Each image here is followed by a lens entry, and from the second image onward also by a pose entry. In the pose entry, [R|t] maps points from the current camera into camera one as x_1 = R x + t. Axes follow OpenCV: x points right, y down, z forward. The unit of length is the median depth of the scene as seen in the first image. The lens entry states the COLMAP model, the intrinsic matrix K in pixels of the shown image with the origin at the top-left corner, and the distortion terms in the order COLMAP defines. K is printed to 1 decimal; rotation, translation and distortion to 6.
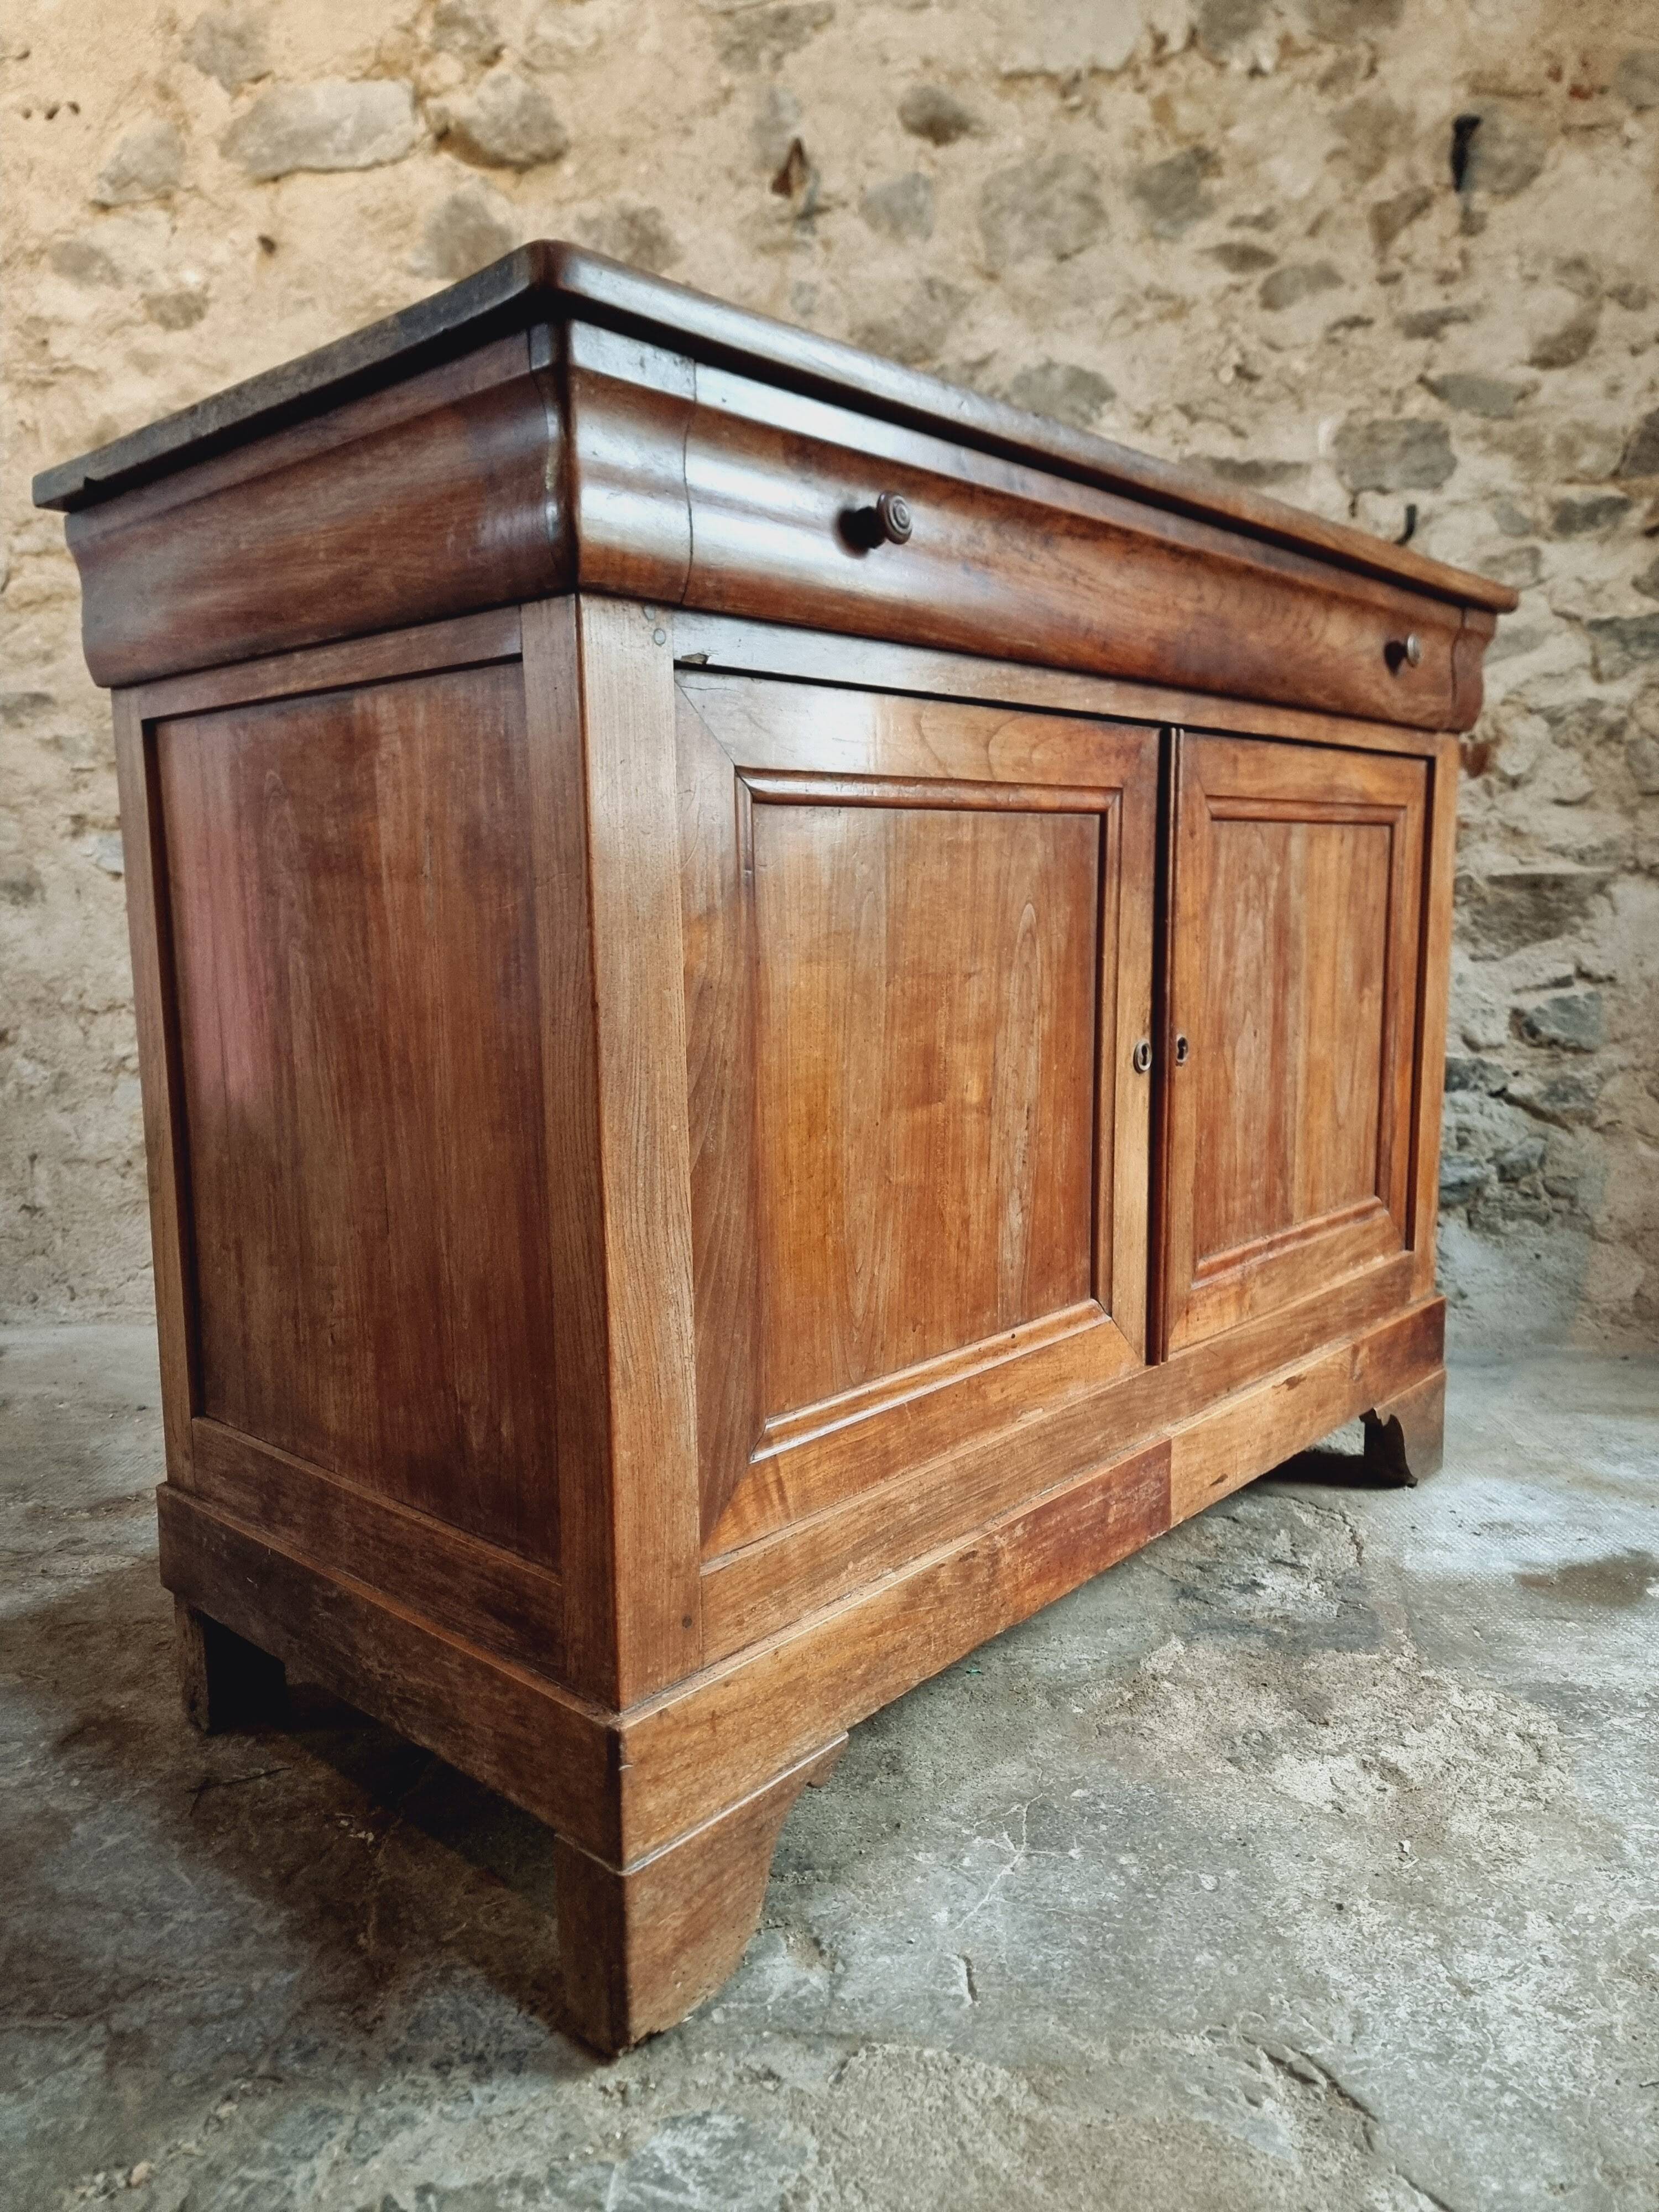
lens RADIAL K [[1558.3, 0, 808.4], [0, 1558.3, 1099.0], [0, 0, 1]] dist [0.058015, -0.054478]
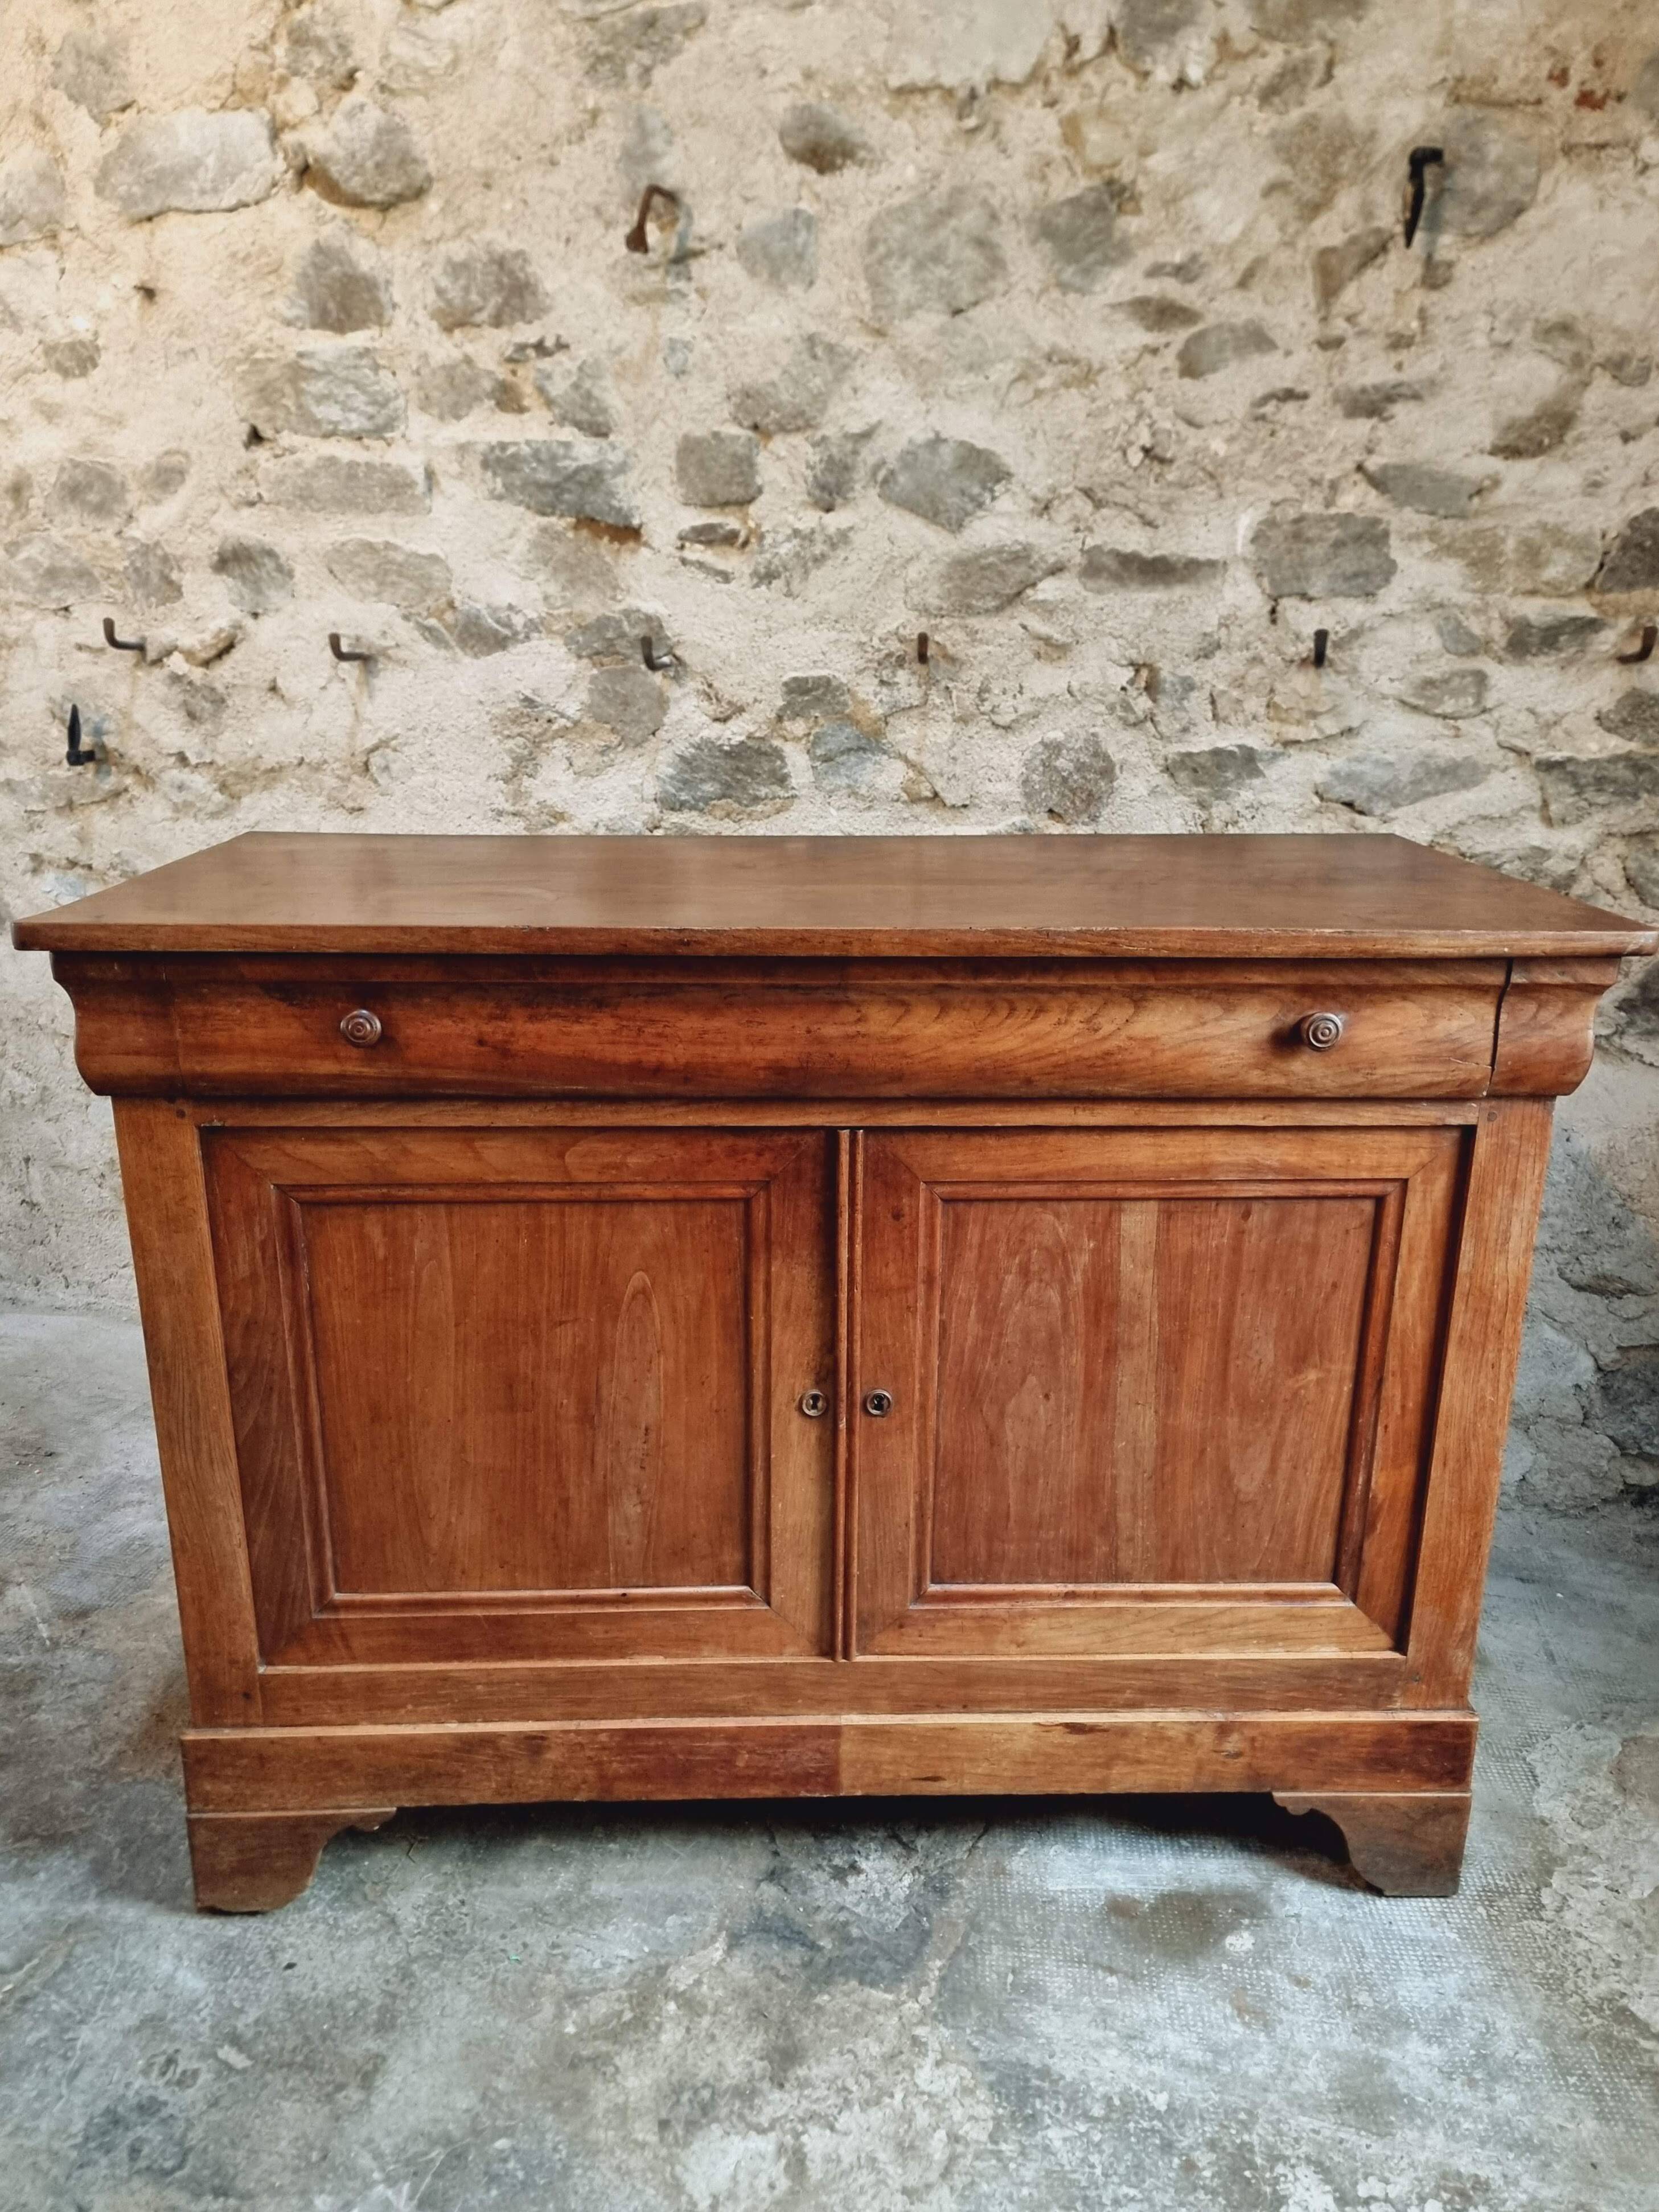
lens RADIAL K [[1594.9, 0, 825.6], [0, 1594.9, 1131.1], [0, 0, 1]] dist [0.051490, -0.037174]
pose [[0.980645, 0.080012, -0.178697, 0.288571], [-0.043804, 0.979211, 0.198060, -0.263926], [0.190830, -0.186399, 0.963763, 0.038250]]
